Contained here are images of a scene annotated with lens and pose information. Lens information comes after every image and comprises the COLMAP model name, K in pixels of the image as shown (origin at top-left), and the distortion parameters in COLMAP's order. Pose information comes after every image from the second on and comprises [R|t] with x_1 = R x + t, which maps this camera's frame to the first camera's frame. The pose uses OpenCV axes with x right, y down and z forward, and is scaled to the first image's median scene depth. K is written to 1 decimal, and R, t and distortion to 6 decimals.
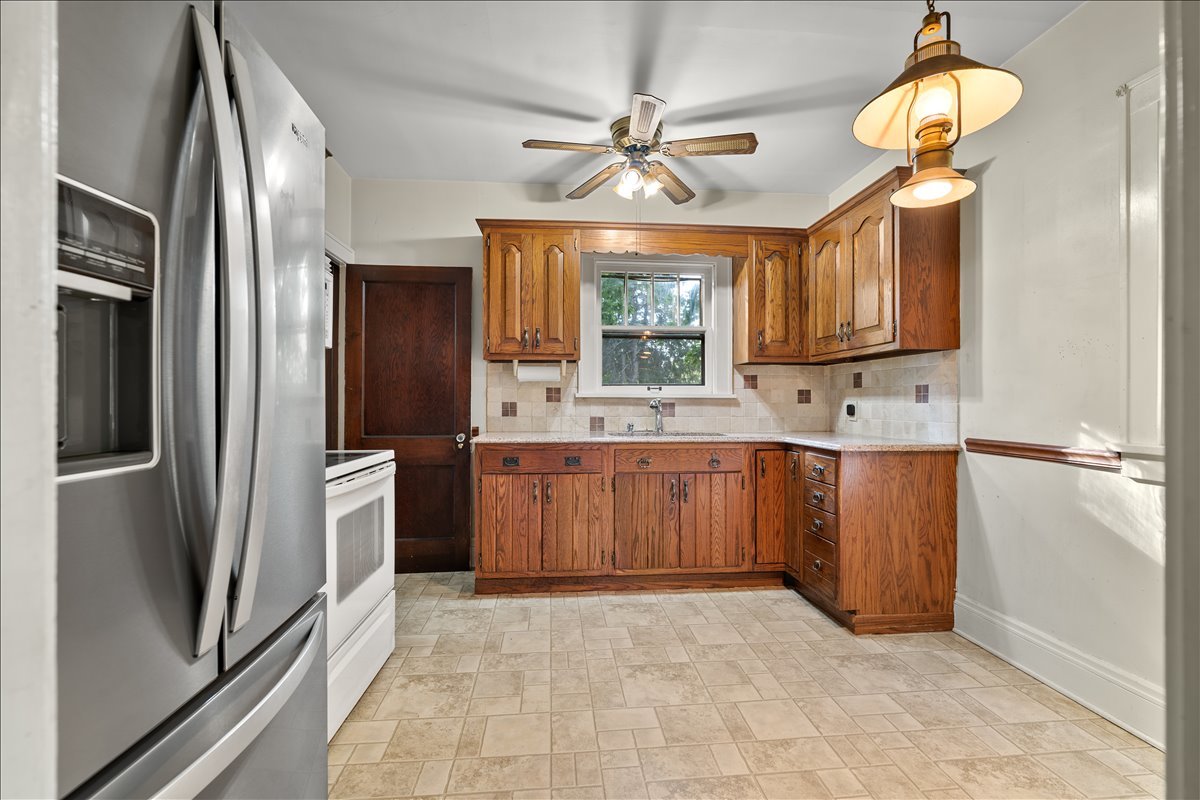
lens RADIAL K [[530.8, 0, 600.2], [0, 530.8, 401.5], [0, 0, 1]] dist [-0.009057, 0.002049]
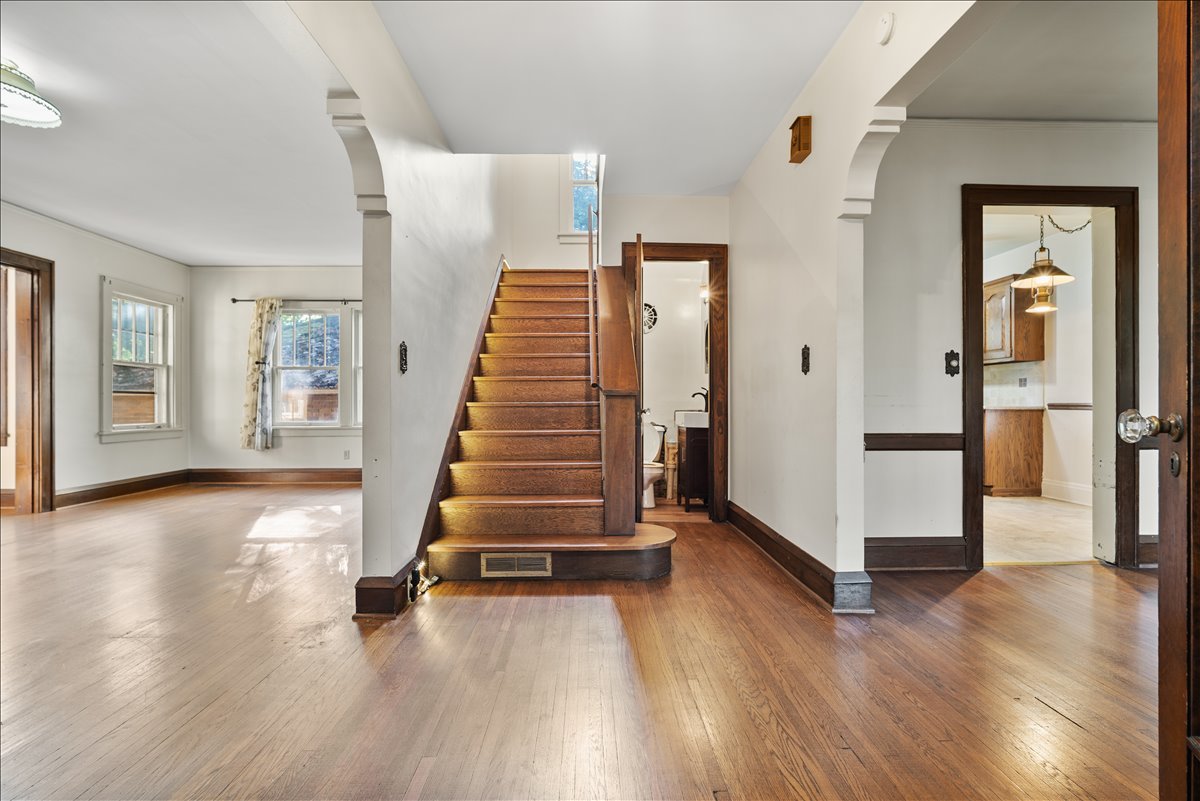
lens RADIAL K [[530.8, 0, 600.9], [0, 530.8, 402.1], [0, 0, 1]] dist [-0.009057, 0.002049]
pose [[0.997898, -0.003432, -0.064714, -0.919248], [0.003567, 0.999992, 0.001966, 0.053726], [0.064706, -0.002193, 0.997902, -1.174959]]
